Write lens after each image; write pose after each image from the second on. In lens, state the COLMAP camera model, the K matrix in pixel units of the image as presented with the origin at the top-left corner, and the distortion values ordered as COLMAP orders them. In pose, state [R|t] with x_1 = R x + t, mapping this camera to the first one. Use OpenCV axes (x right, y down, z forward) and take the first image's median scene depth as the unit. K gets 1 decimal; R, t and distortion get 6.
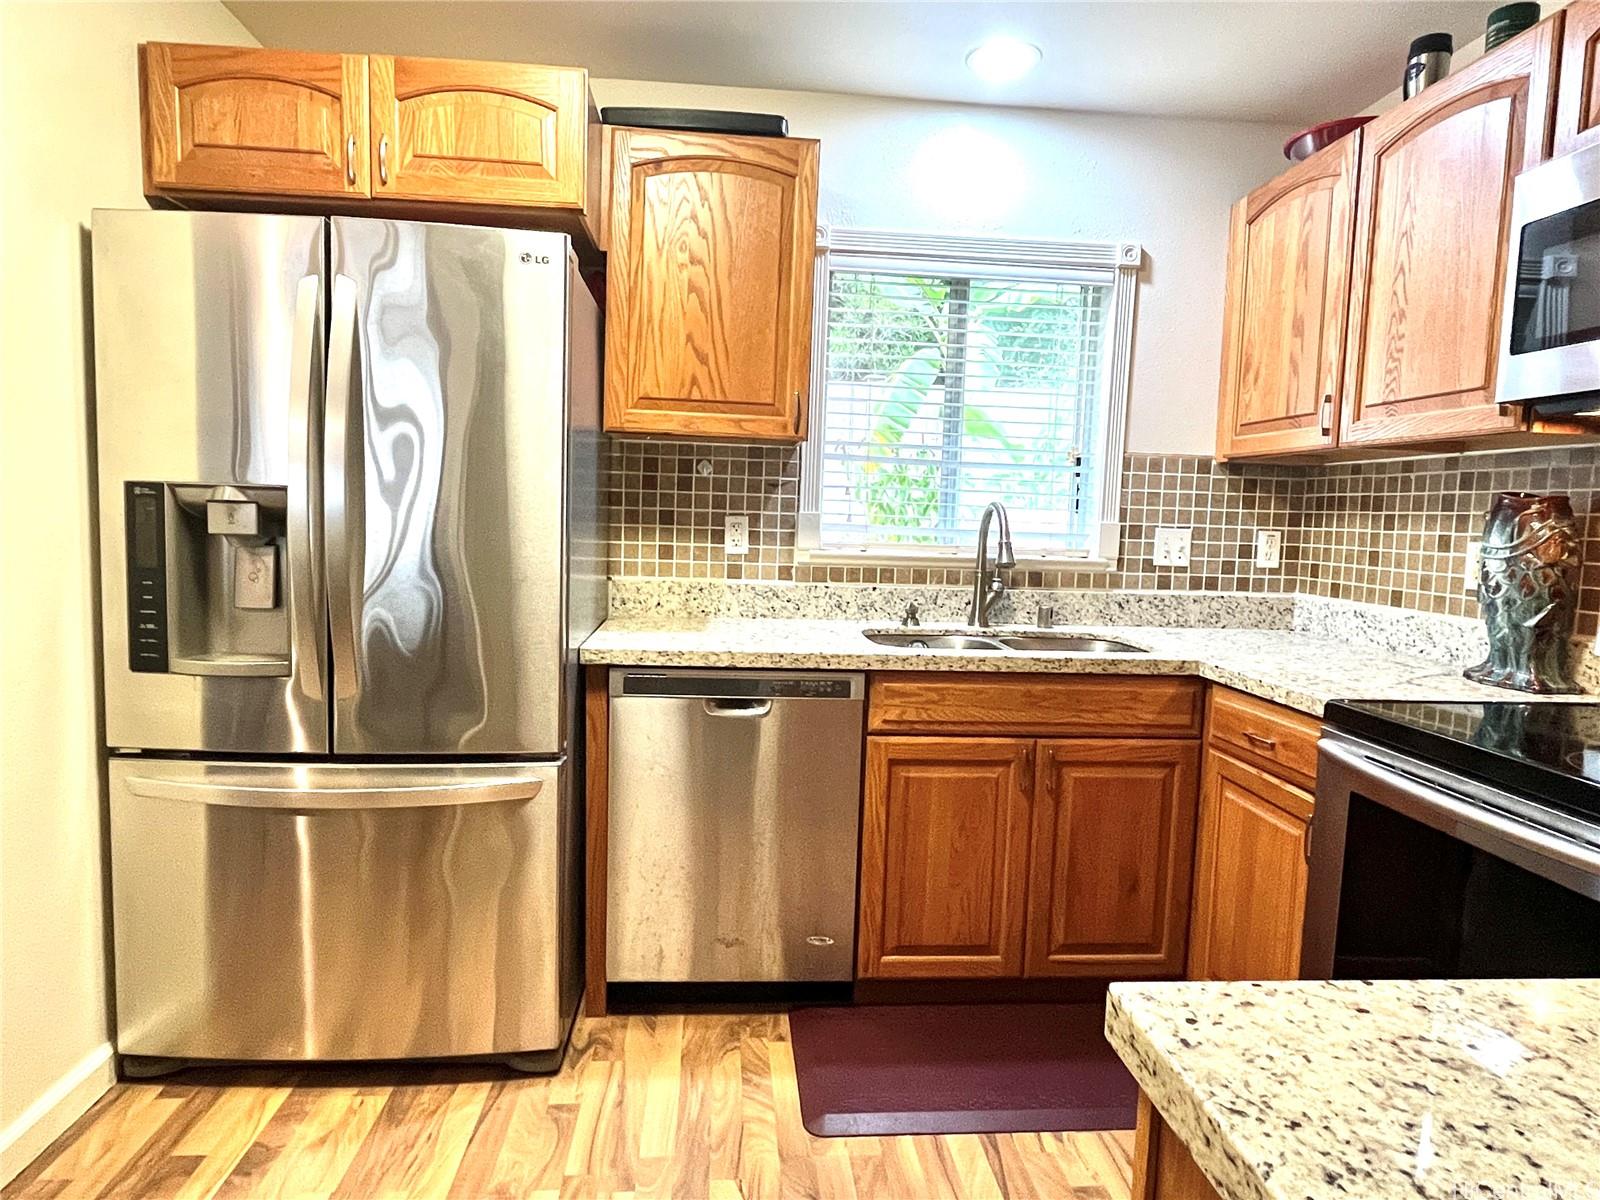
lens RADIAL K [[946.2, 0, 791.7], [0, 946.2, 600.0], [0, 0, 1]] dist [-0.006295, 0.000297]
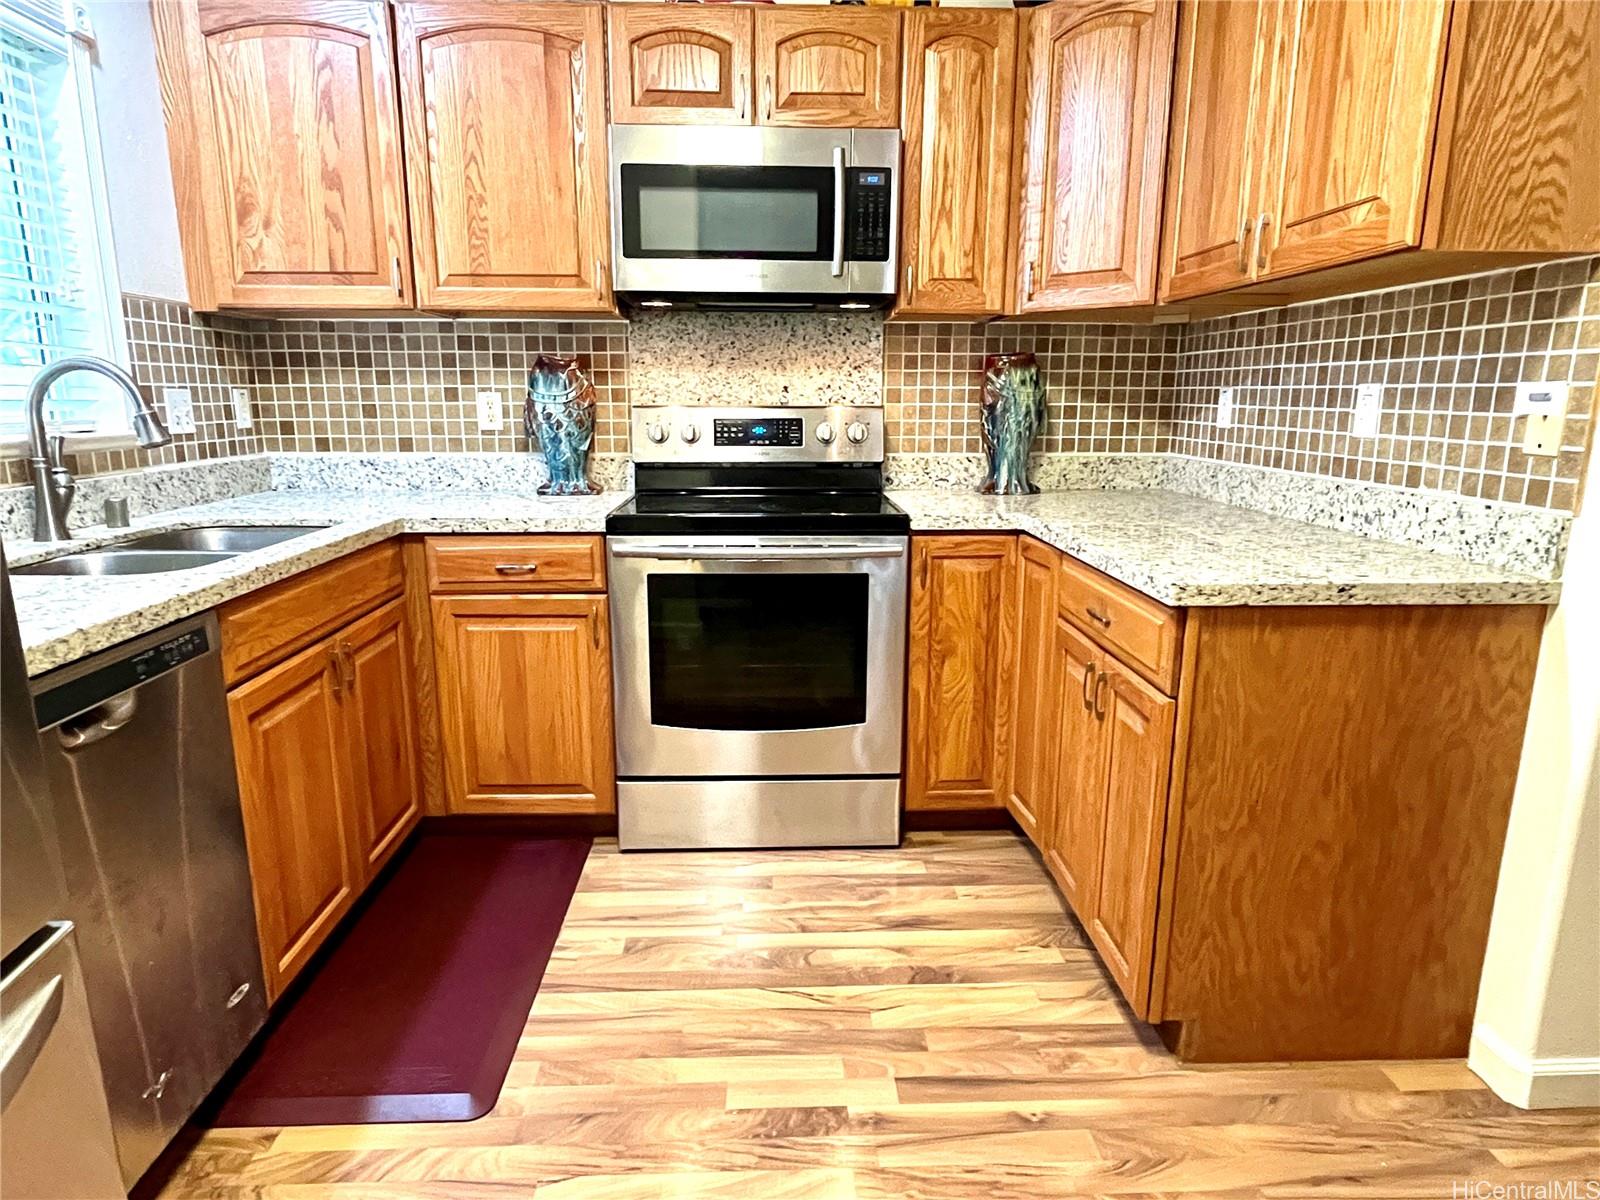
lens RADIAL K [[946.2, 0, 794.6], [0, 946.2, 603.5], [0, 0, 1]] dist [-0.006295, 0.000297]
pose [[0.036045, -0.245286, 0.968780, -0.526963], [0.091477, 0.966150, 0.241217, -0.050690], [-0.995155, 0.079927, 0.057263, 0.486183]]
